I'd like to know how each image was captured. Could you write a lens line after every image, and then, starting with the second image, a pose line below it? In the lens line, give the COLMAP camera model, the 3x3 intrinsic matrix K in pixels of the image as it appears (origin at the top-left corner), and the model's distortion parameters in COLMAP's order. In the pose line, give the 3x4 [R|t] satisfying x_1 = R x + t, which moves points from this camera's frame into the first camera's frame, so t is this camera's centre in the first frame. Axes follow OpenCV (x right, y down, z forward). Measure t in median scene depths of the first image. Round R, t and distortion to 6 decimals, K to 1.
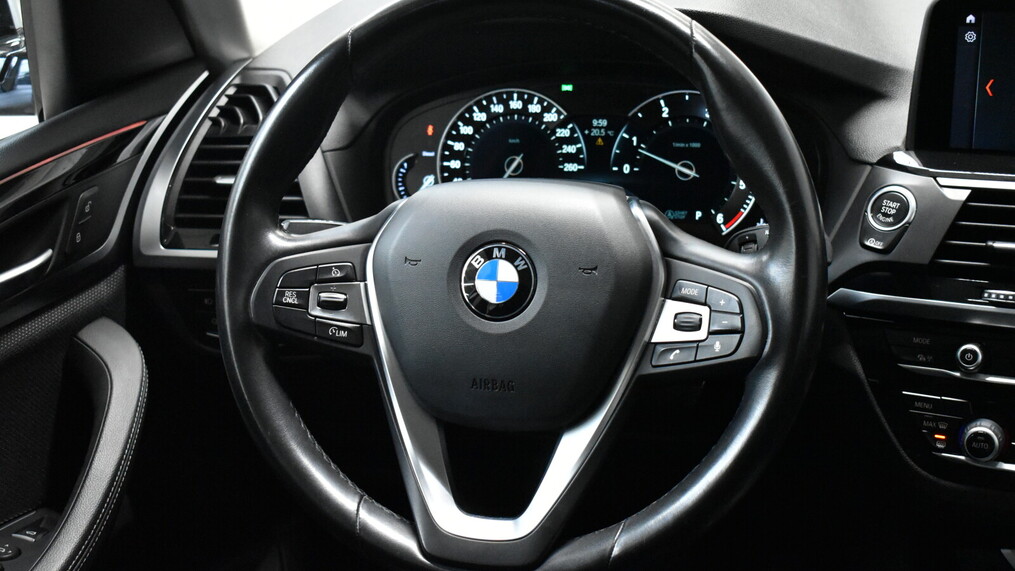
lens RADIAL K [[1502.2, 0, 508.9], [0, 1502.2, 284.1], [0, 0, 1]] dist [-0.023614, 0.000000]
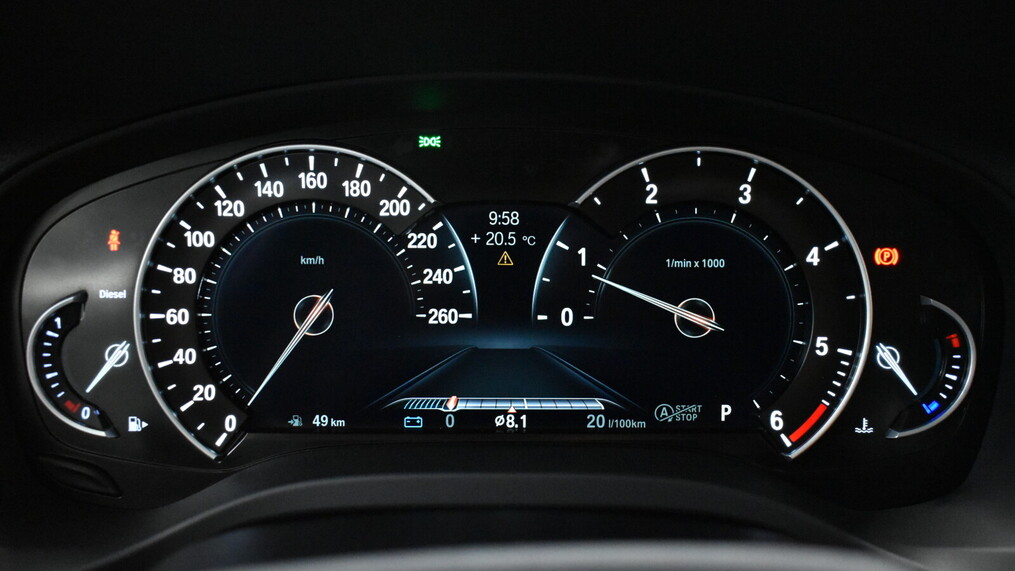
lens RADIAL K [[967.8, 0, 507.4], [0, 967.8, 285.5], [0, 0, 1]] dist [-0.019583, 0.000000]
pose [[0.961559, -0.042933, 0.271223, -0.023236], [0.039747, 0.999061, 0.017233, -0.109721], [-0.271708, -0.005790, 0.962362, 0.853871]]
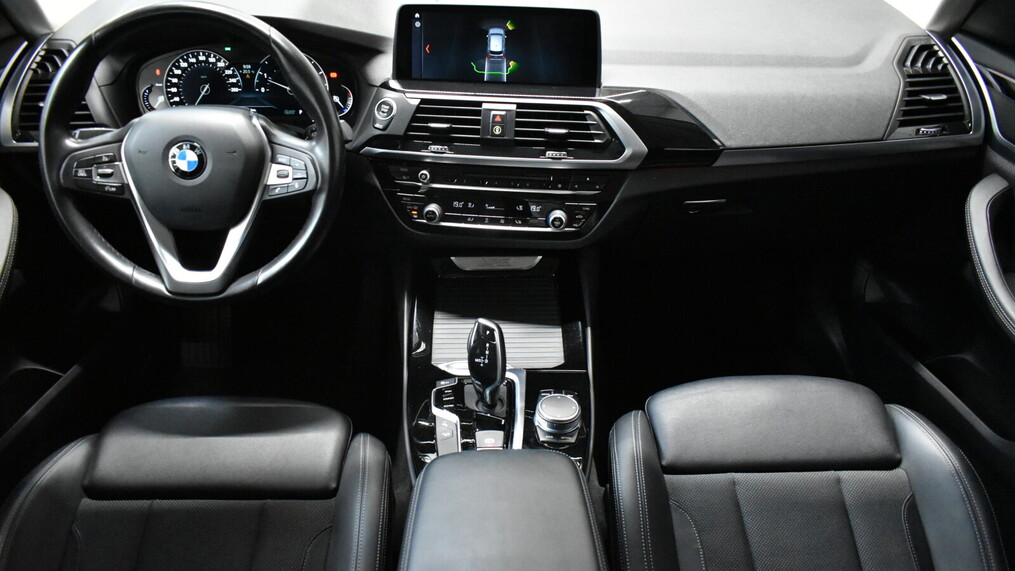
lens RADIAL K [[771.1, 0, 501.2], [0, 771.1, 280.0], [0, 0, 1]] dist [-0.020564, 0.011814]
pose [[0.958789, -0.103346, 0.264657, 0.101675], [0.041601, 0.972526, 0.229048, -0.061128], [-0.281057, -0.208599, 0.936746, -0.139438]]
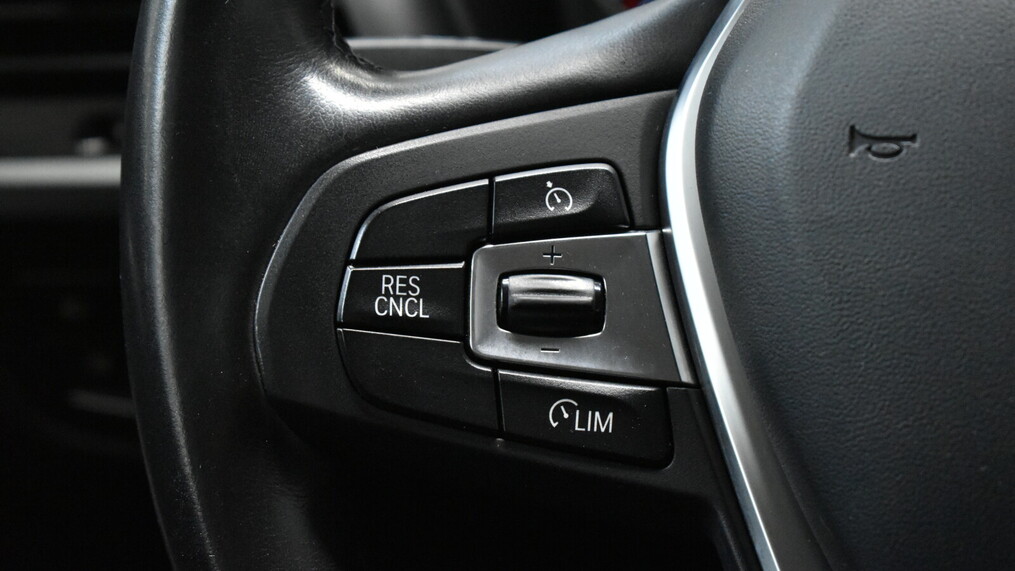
lens RADIAL K [[2330.4, 0, 507.4], [0, 2330.4, 286.4], [0, 0, 1]] dist [0.047931, 0.000000]
pose [[0.998903, -0.041453, -0.021800, -0.112938], [0.041594, 0.999116, 0.006065, 0.005074], [0.021530, -0.006965, 0.999744, 0.558394]]
